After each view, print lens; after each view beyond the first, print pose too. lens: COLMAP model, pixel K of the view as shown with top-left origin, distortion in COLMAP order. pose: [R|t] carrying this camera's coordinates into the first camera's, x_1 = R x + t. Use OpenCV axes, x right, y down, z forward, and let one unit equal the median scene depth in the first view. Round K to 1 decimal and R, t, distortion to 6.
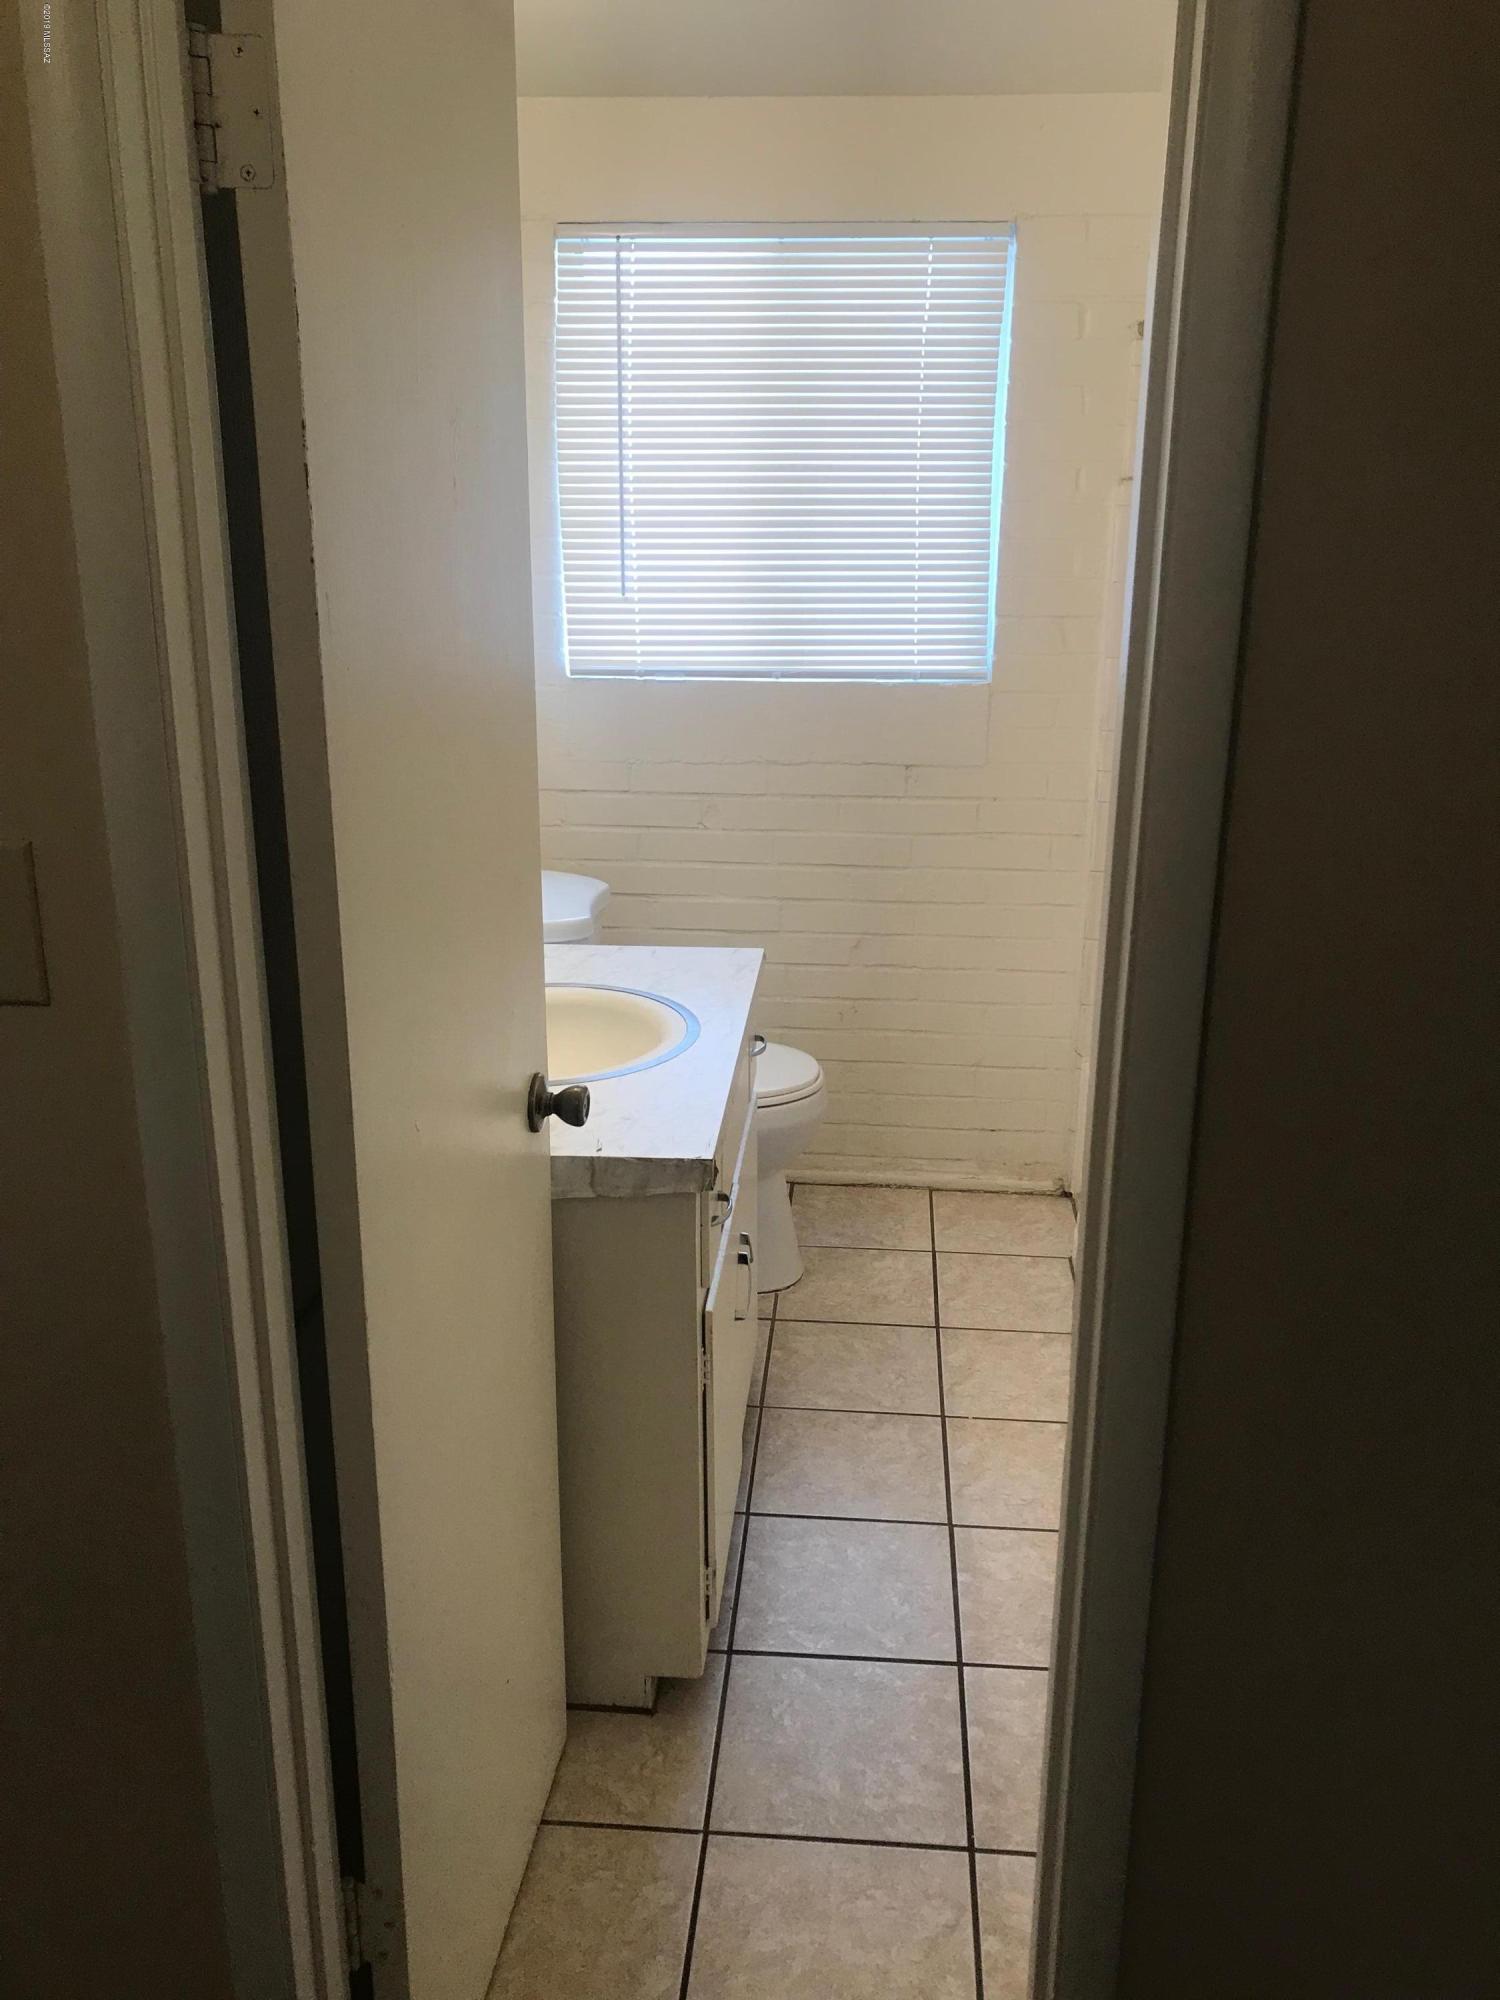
lens RADIAL K [[1647.0, 0, 750.2], [0, 1647.0, 998.5], [0, 0, 1]] dist [-0.013031, -0.005827]
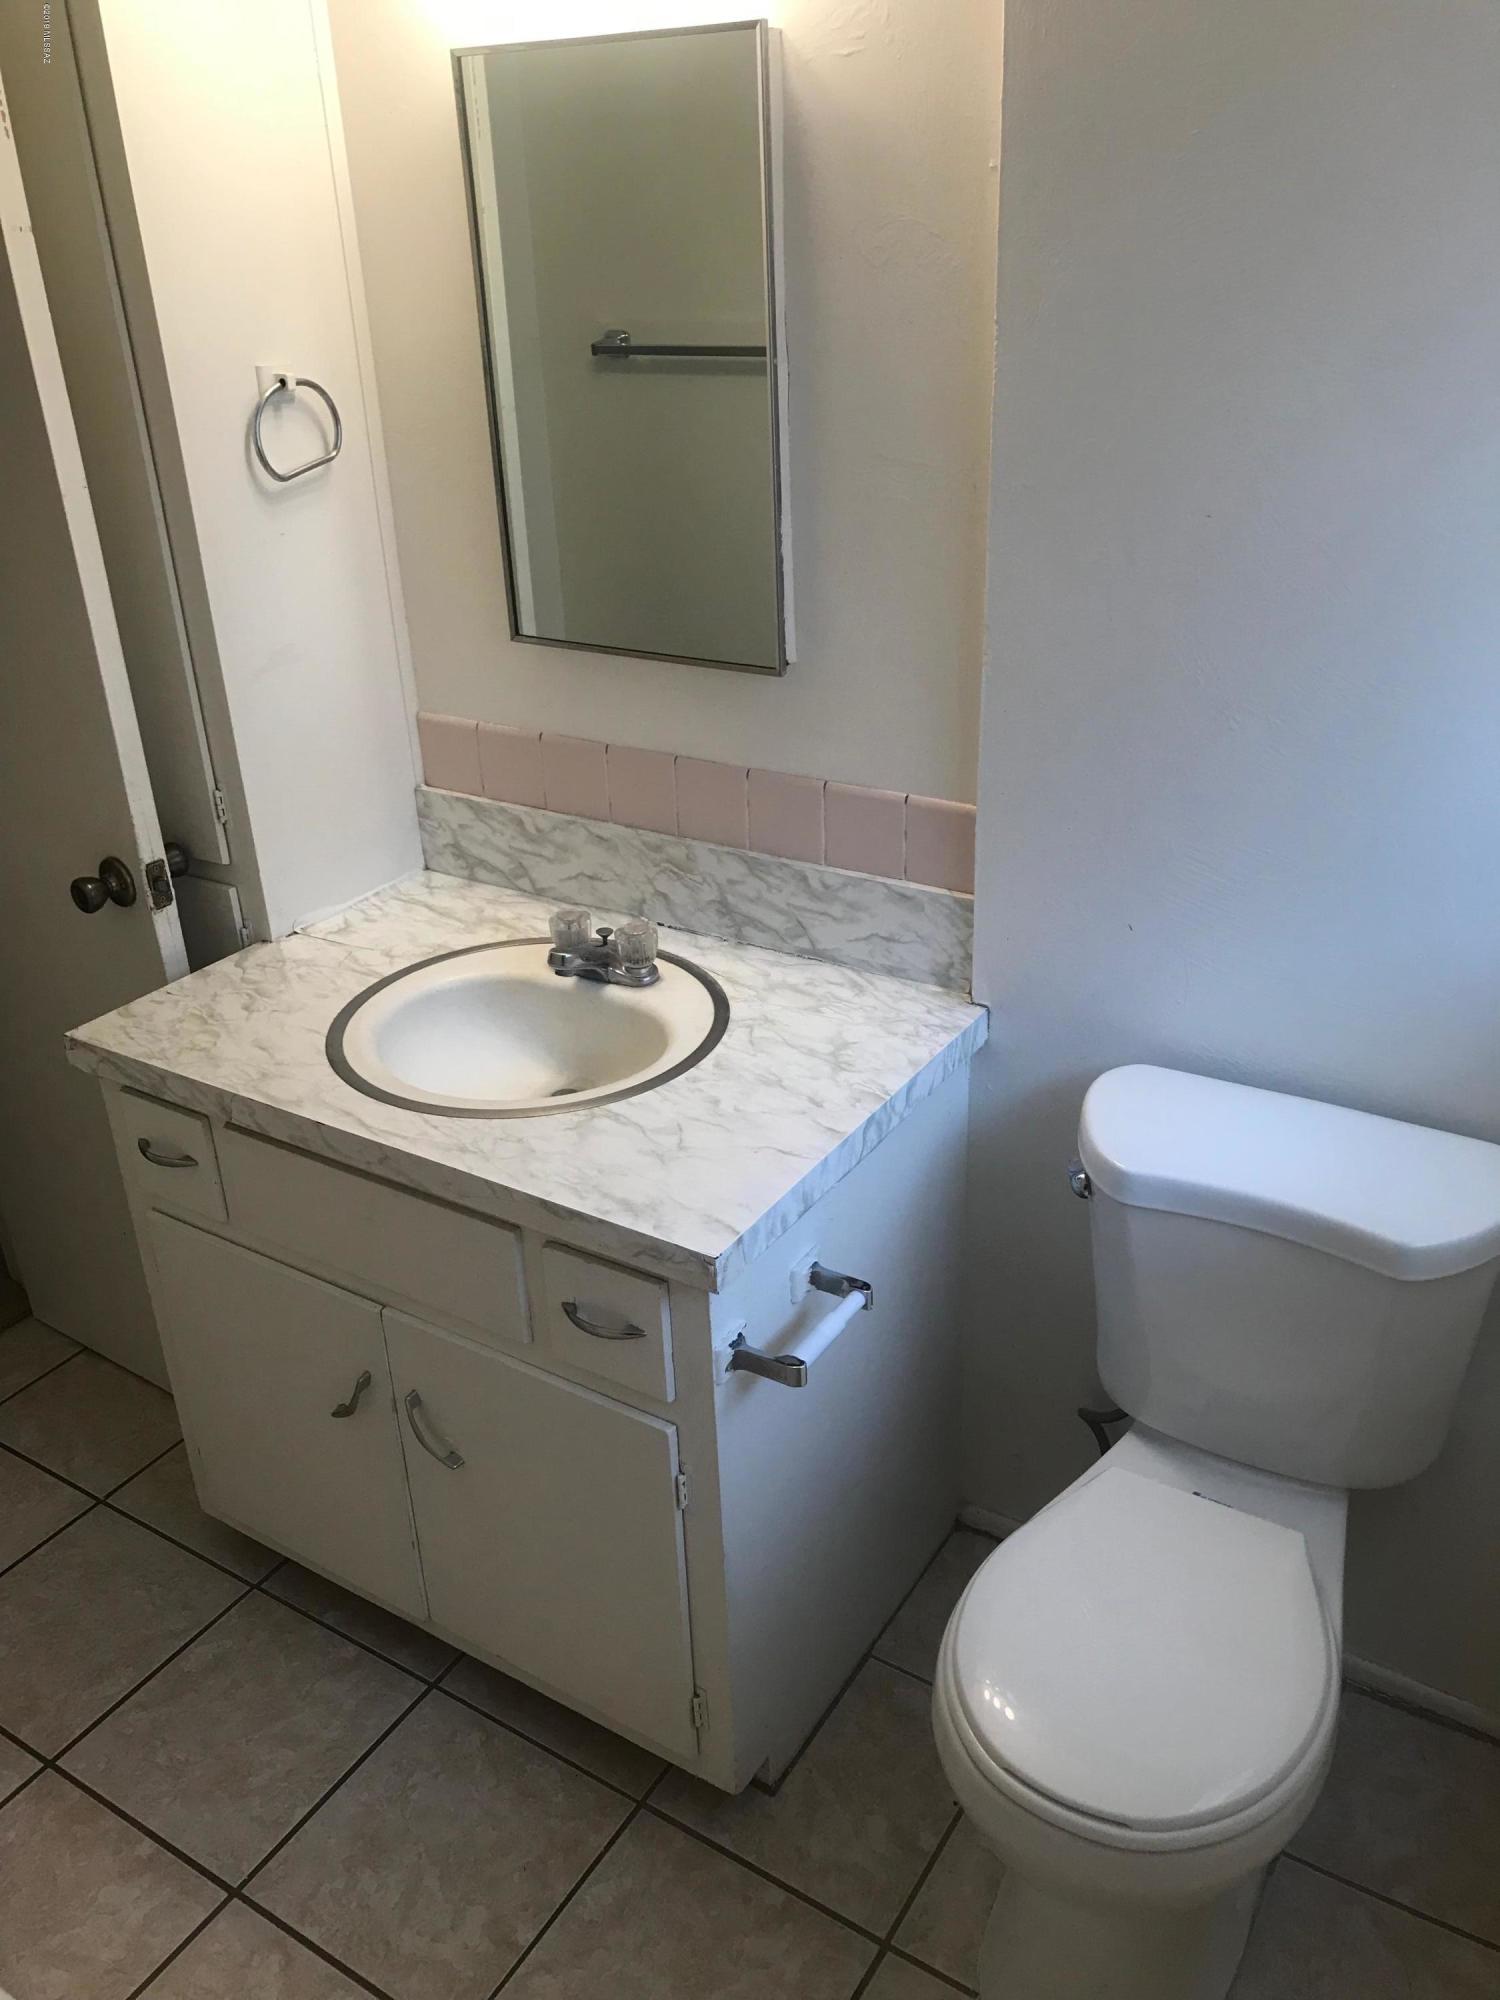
lens RADIAL K [[1647.0, 0, 752.6], [0, 1647.0, 999.1], [0, 0, 1]] dist [-0.013031, -0.005827]
pose [[-0.468793, 0.413129, -0.780742, 0.396729], [-0.242124, 0.789929, 0.563373, -0.415800], [0.849476, 0.453141, -0.270284, 1.179002]]
